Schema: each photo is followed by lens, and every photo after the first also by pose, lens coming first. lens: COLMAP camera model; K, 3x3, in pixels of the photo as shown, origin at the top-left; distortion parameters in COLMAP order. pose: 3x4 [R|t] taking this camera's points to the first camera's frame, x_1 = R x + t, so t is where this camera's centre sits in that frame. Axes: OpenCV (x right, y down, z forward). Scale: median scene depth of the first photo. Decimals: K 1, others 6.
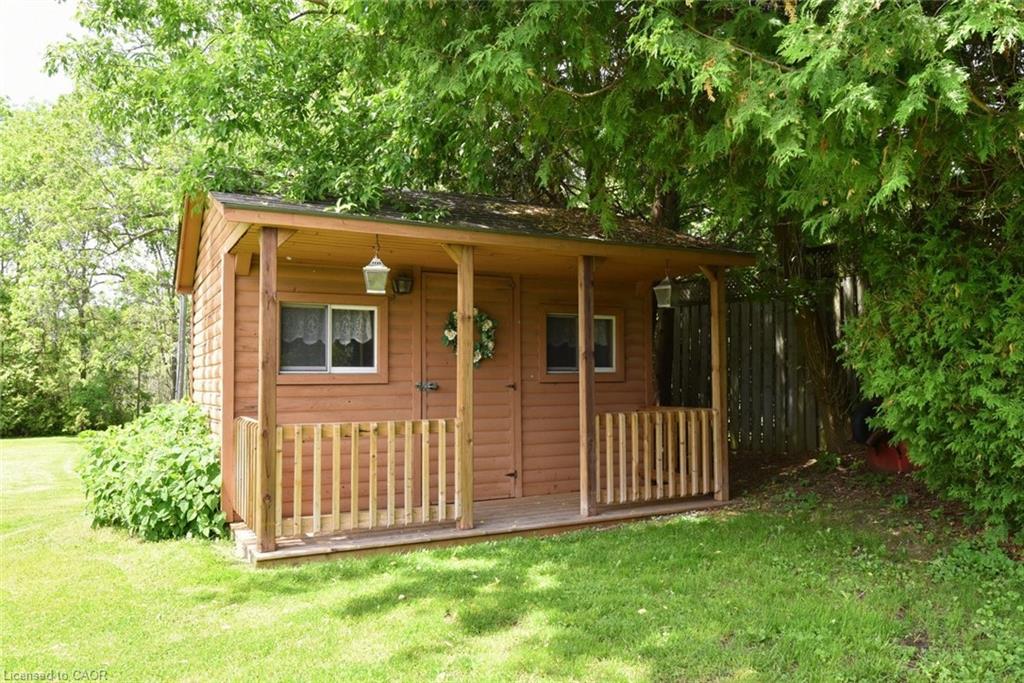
lens RADIAL K [[774.9, 0, 514.8], [0, 774.9, 341.4], [0, 0, 1]] dist [0.010612, 0.002869]
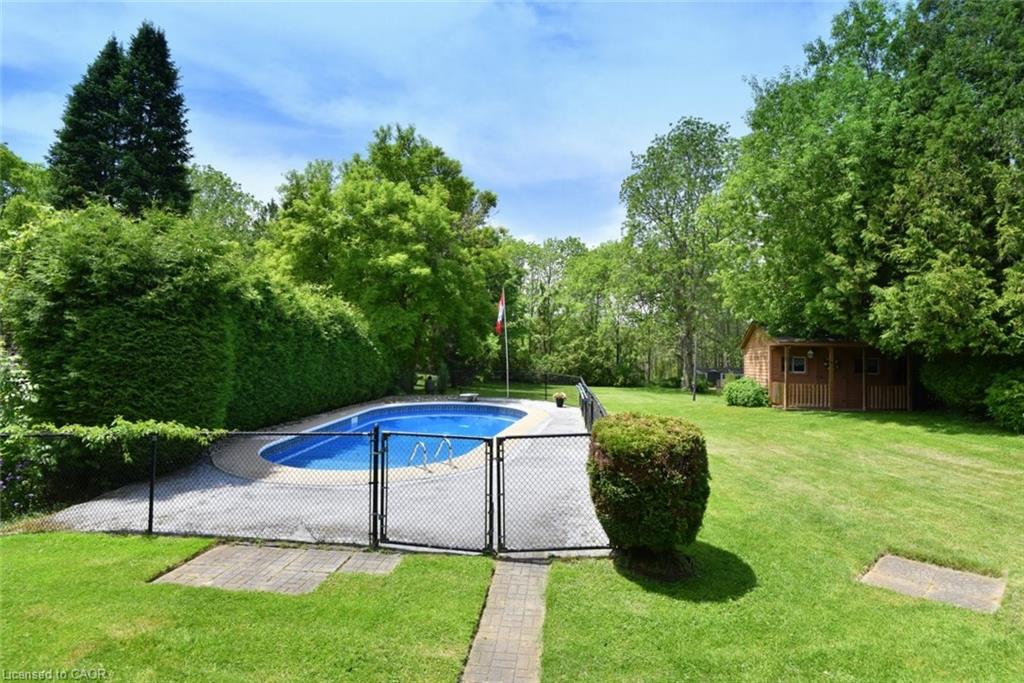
lens RADIAL K [[468.3, 0, 517.4], [0, 468.3, 341.9], [0, 0, 1]] dist [-0.054119, -0.002011]
pose [[0.811122, 0.006038, -0.584846, 0.001442], [-0.002974, 0.999976, 0.006200, -0.104977], [0.584870, -0.003290, 0.811120, -1.472110]]
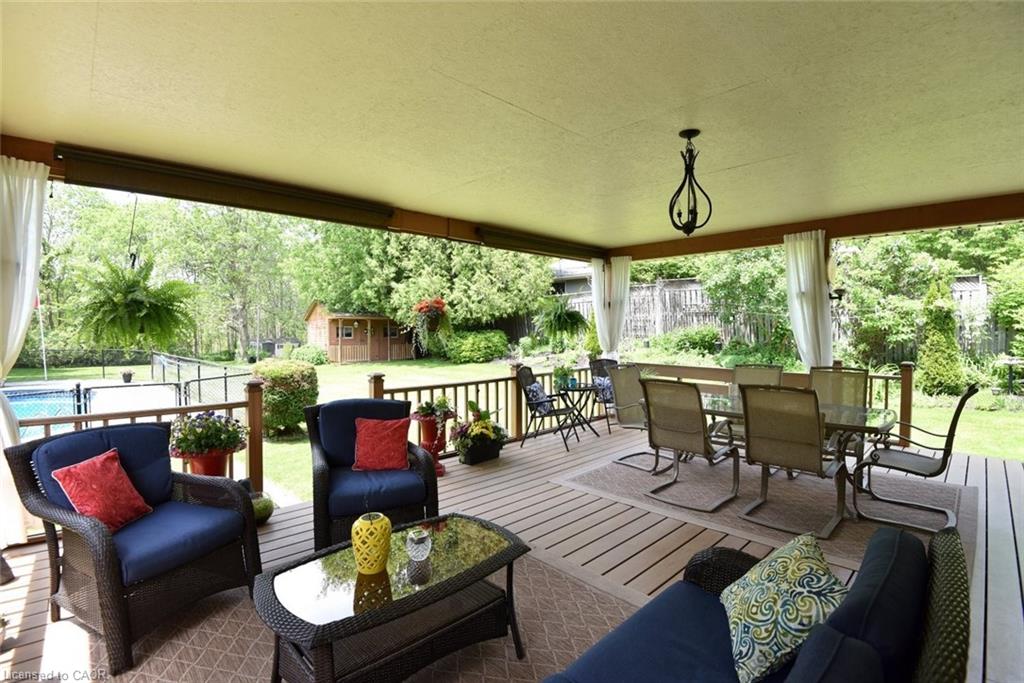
lens RADIAL K [[468.3, 0, 518.1], [0, 468.3, 341.8], [0, 0, 1]] dist [-0.054119, -0.002011]
pose [[0.958015, -0.002777, 0.286705, 0.006091], [-0.014858, 0.998129, 0.059317, -0.121353], [-0.286333, -0.061086, 0.956181, -2.092023]]
